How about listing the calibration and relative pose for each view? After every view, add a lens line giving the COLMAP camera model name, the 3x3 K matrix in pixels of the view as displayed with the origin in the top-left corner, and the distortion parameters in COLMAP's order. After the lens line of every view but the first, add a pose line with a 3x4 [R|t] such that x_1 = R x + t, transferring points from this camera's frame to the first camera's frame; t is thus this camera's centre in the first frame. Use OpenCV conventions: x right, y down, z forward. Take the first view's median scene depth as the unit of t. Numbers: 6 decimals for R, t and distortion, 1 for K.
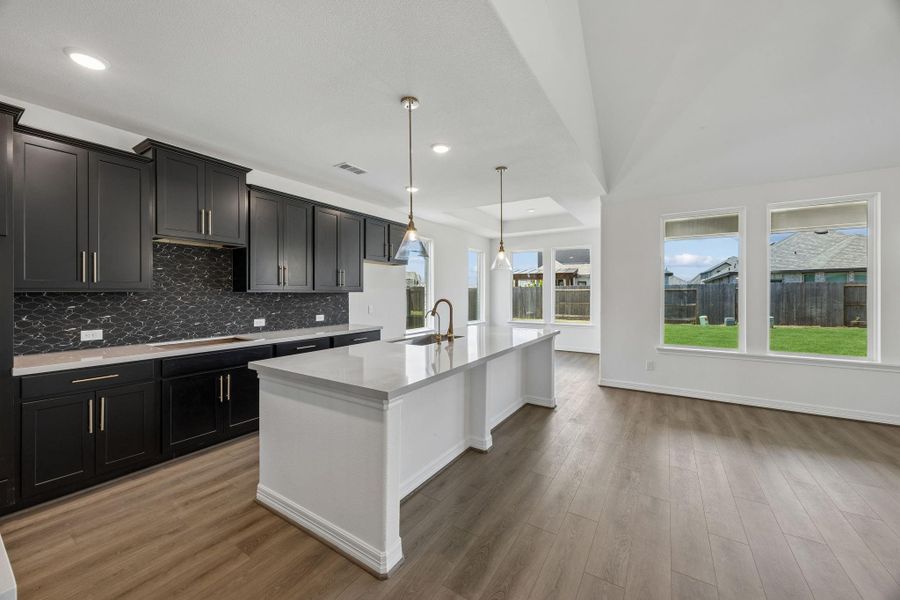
lens RADIAL K [[340.1, 0, 444.3], [0, 340.1, 296.7], [0, 0, 1]] dist [-0.003169, -0.000123]
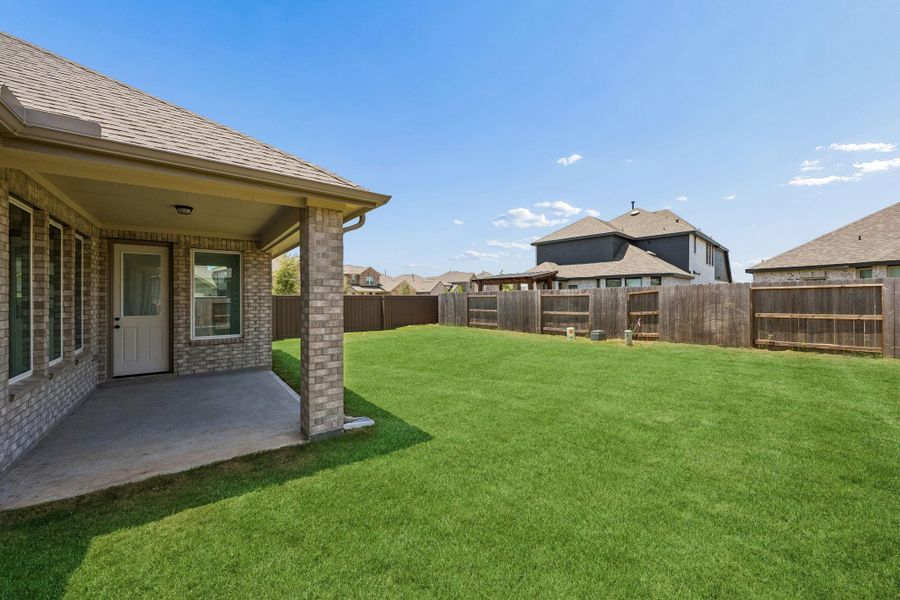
lens RADIAL K [[340.1, 0, 444.3], [0, 340.1, 296.7], [0, 0, 1]] dist [-0.003169, -0.000123]
pose [[0.936703, -0.008030, -0.350034, 2.315345], [0.003039, 0.999886, -0.014805, -0.018830], [0.350113, 0.012804, 0.936620, 0.379791]]
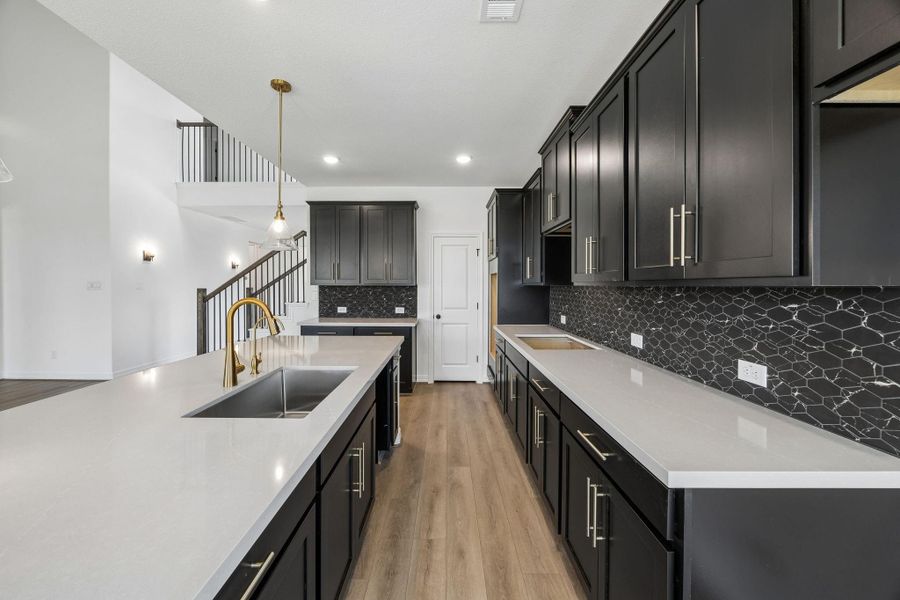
lens RADIAL K [[344.3, 0, 445.5], [0, 344.3, 296.8], [0, 0, 1]] dist [-0.000839, -0.000342]
pose [[-0.841606, 0.013168, -0.539932, 0.015207], [-0.010814, 0.999092, 0.041221, -0.012538], [0.539984, 0.040531, -0.840699, 1.122762]]
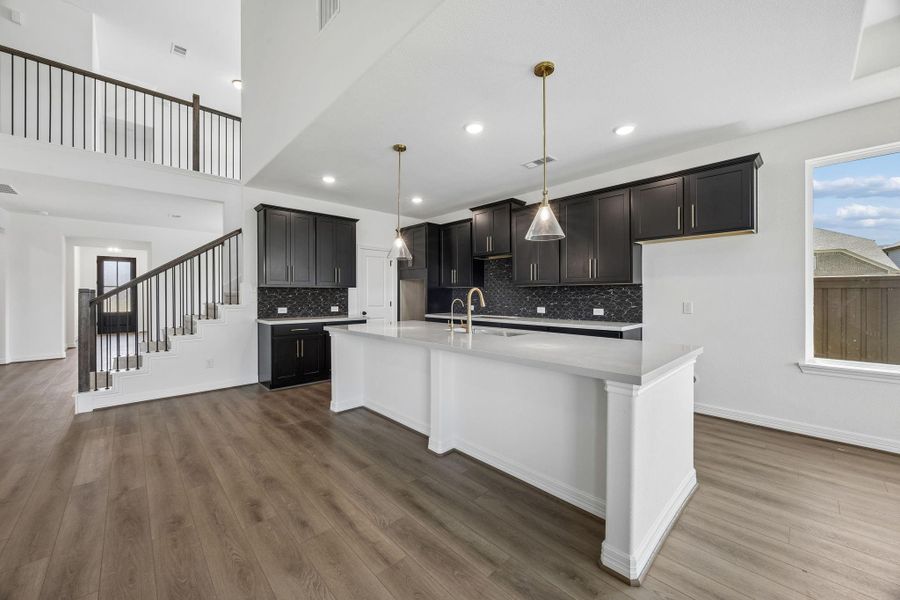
lens RADIAL K [[340.1, 0, 444.3], [0, 340.1, 296.7], [0, 0, 1]] dist [-0.003169, -0.000123]
pose [[-0.240523, 0.004108, -0.970635, 0.663174], [-0.009780, 0.999930, 0.006656, 0.018655], [0.970594, 0.011094, -0.240466, 0.824830]]
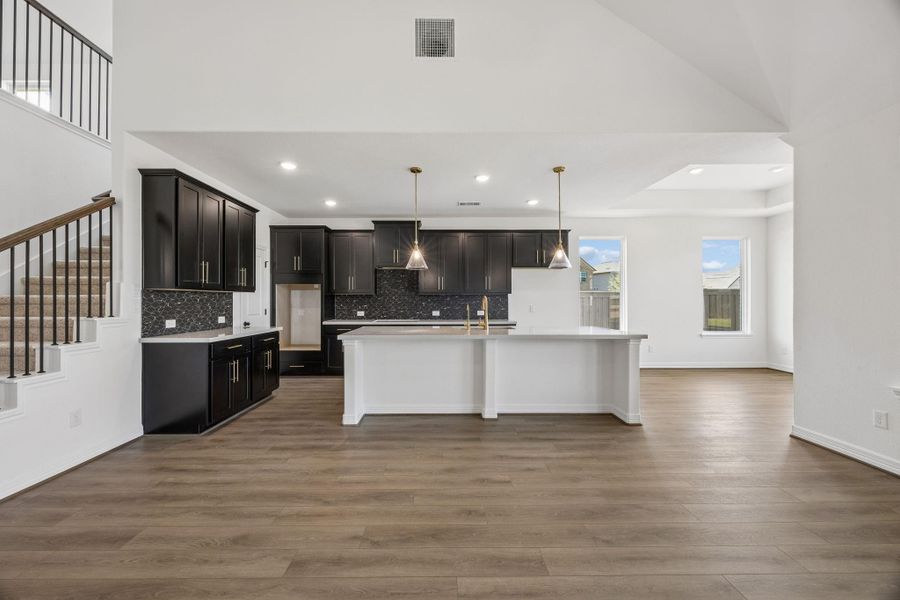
lens RADIAL K [[340.1, 0, 444.3], [0, 340.1, 300.9], [0, 0, 1]] dist [-0.002713, -0.000203]
pose [[0.555350, -0.001471, -0.831616, 0.694612], [-0.007871, 0.999944, -0.007025, 0.024839], [0.831580, 0.010447, 0.555307, 0.126862]]
